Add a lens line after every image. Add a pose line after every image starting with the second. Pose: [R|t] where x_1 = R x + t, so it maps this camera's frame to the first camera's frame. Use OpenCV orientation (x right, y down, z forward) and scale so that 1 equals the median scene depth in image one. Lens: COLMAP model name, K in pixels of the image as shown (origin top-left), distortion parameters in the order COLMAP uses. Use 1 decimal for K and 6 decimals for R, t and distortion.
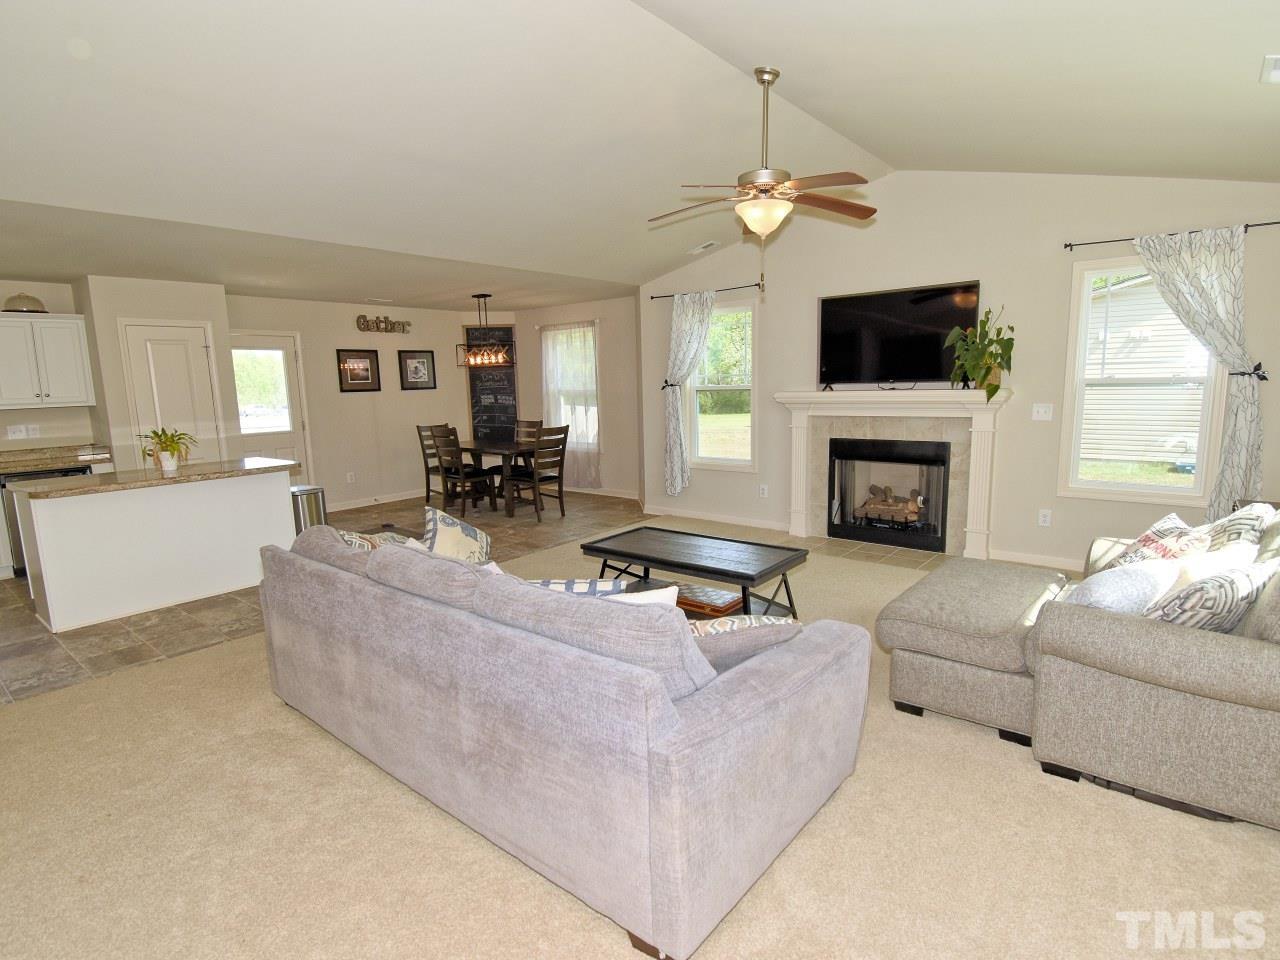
lens RADIAL K [[673.9, 0, 639.0], [0, 673.9, 471.6], [0, 0, 1]] dist [-0.005524, -0.000845]
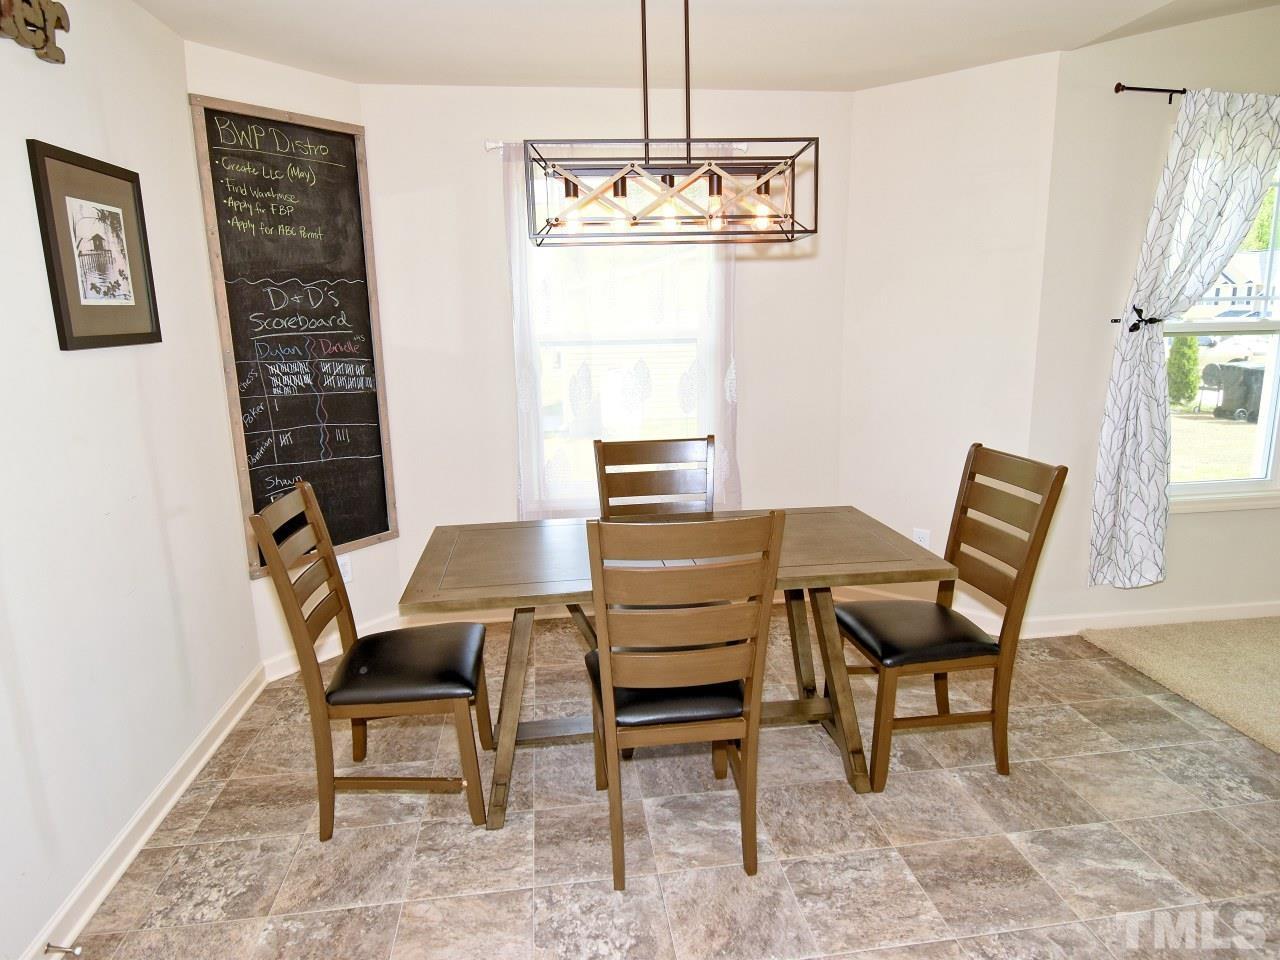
lens RADIAL K [[780.2, 0, 633.6], [0, 780.2, 478.2], [0, 0, 1]] dist [0.007450, -0.015348]
pose [[0.680587, -0.136152, 0.719906, -0.411632], [0.102354, 0.990615, 0.090586, -0.086544], [-0.725483, 0.012033, 0.688135, 0.721108]]
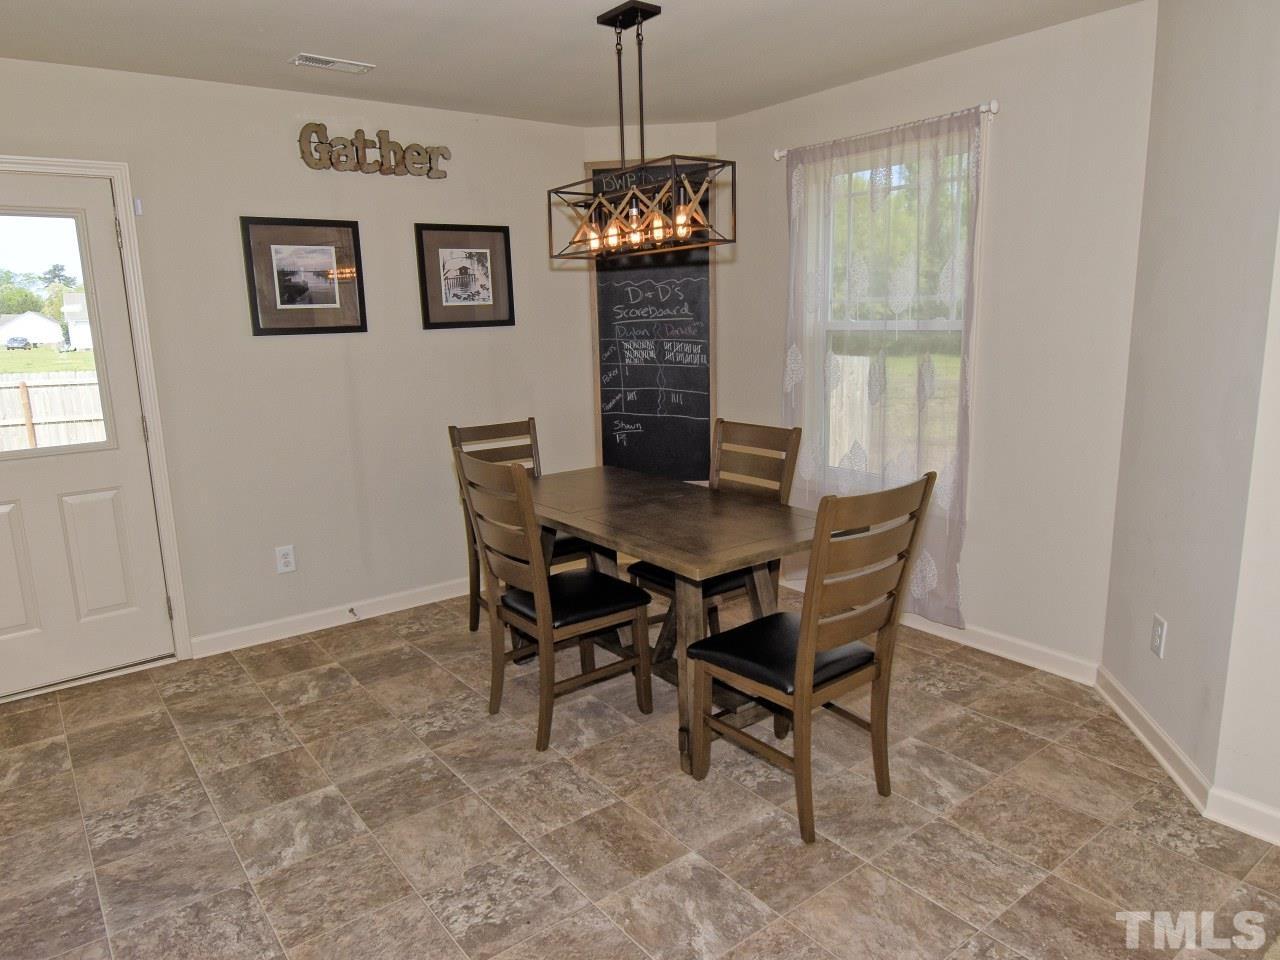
lens RADIAL K [[847.7, 0, 647.0], [0, 847.7, 478.3], [0, 0, 1]] dist [0.005924, -0.015108]
pose [[0.976995, 0.048234, -0.207734, -0.121311], [-0.033501, 0.996705, 0.073866, -0.075446], [0.210613, -0.065207, 0.975392, 0.545700]]
